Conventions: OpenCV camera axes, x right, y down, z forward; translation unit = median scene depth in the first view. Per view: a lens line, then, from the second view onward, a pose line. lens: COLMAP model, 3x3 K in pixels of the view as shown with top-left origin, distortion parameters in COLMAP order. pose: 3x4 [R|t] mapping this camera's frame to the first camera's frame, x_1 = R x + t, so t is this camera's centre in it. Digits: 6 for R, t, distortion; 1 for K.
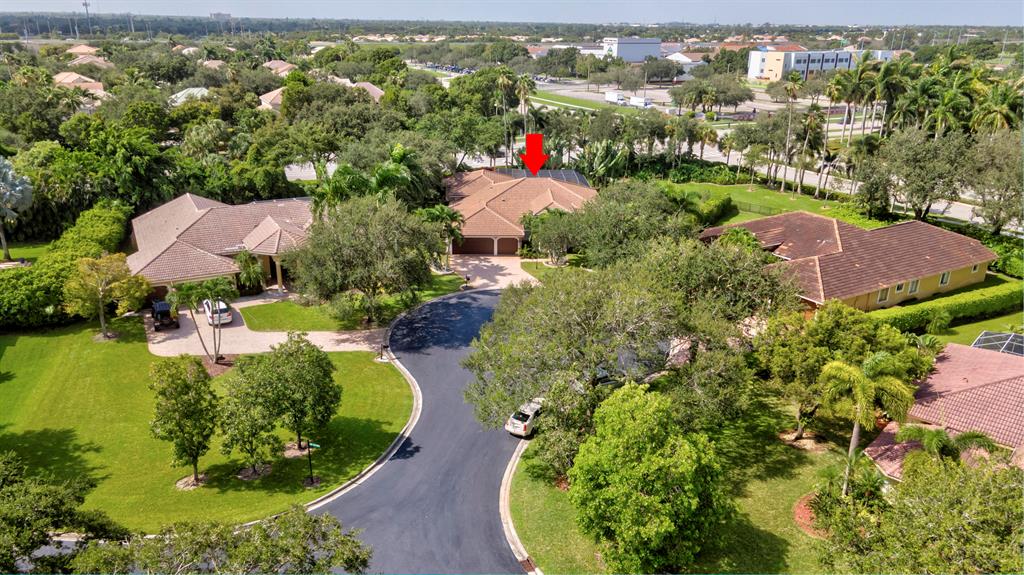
lens RADIAL K [[756.5, 0, 512.0], [0, 756.5, 287.5], [0, 0, 1]] dist [0.053976, 0.009963]
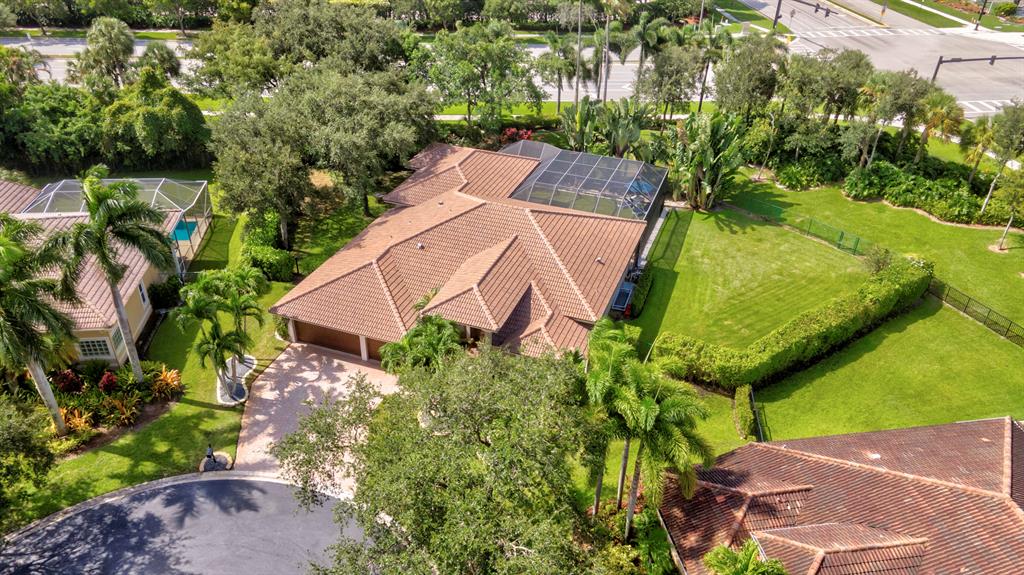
lens RADIAL K [[756.5, 0, 512.0], [0, 756.5, 287.5], [0, 0, 1]] dist [0.053976, 0.009963]
pose [[0.929223, 0.199317, -0.311156, 0.174288], [-0.130998, 0.965051, 0.226972, -0.170415], [0.345521, -0.170147, 0.922857, 0.401112]]
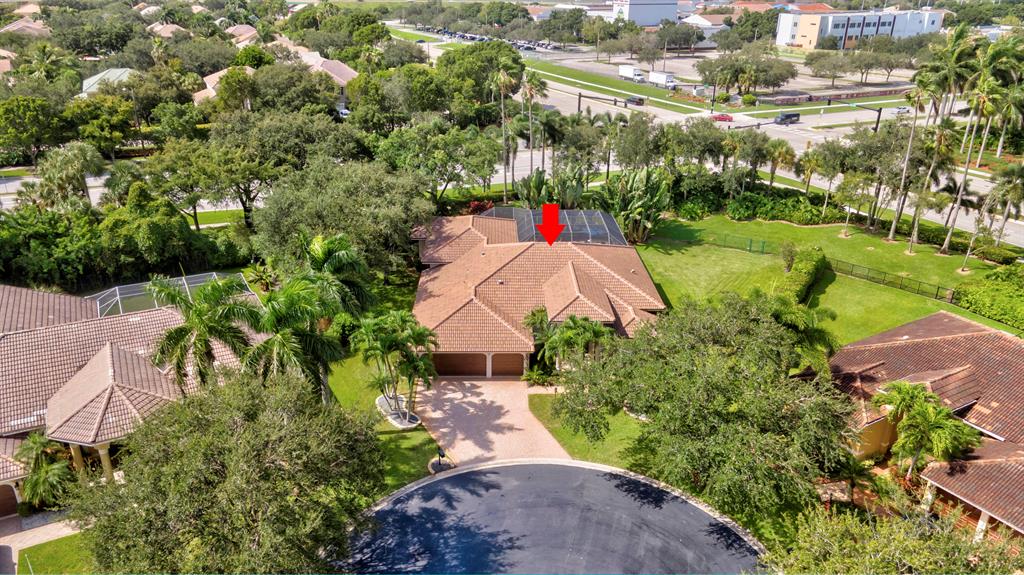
lens RADIAL K [[756.5, 0, 512.0], [0, 756.5, 287.5], [0, 0, 1]] dist [0.053976, 0.009963]
pose [[0.999996, 0.000178, 0.002749, -0.002799], [-0.000329, 0.998473, 0.055243, -0.114450], [-0.002735, -0.055244, 0.998469, 0.266641]]
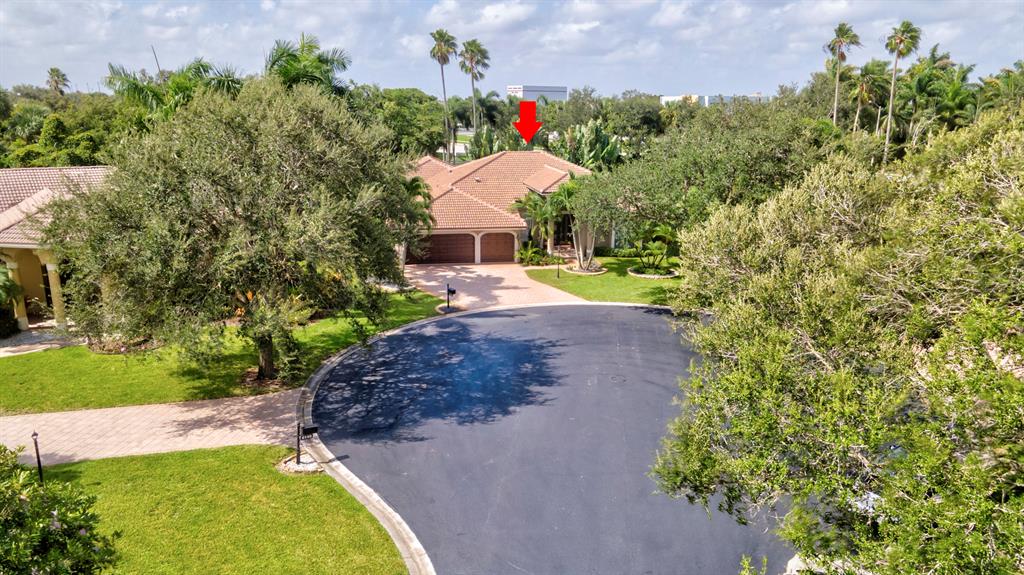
lens RADIAL K [[746.6, 0, 512.0], [0, 746.6, 287.5], [0, 0, 1]] dist [0.063851, 0.002195]
pose [[0.988245, -0.040763, 0.147344, -0.060975], [0.055148, 0.993958, -0.094901, 0.024702], [-0.142585, 0.101911, 0.984522, 0.309539]]
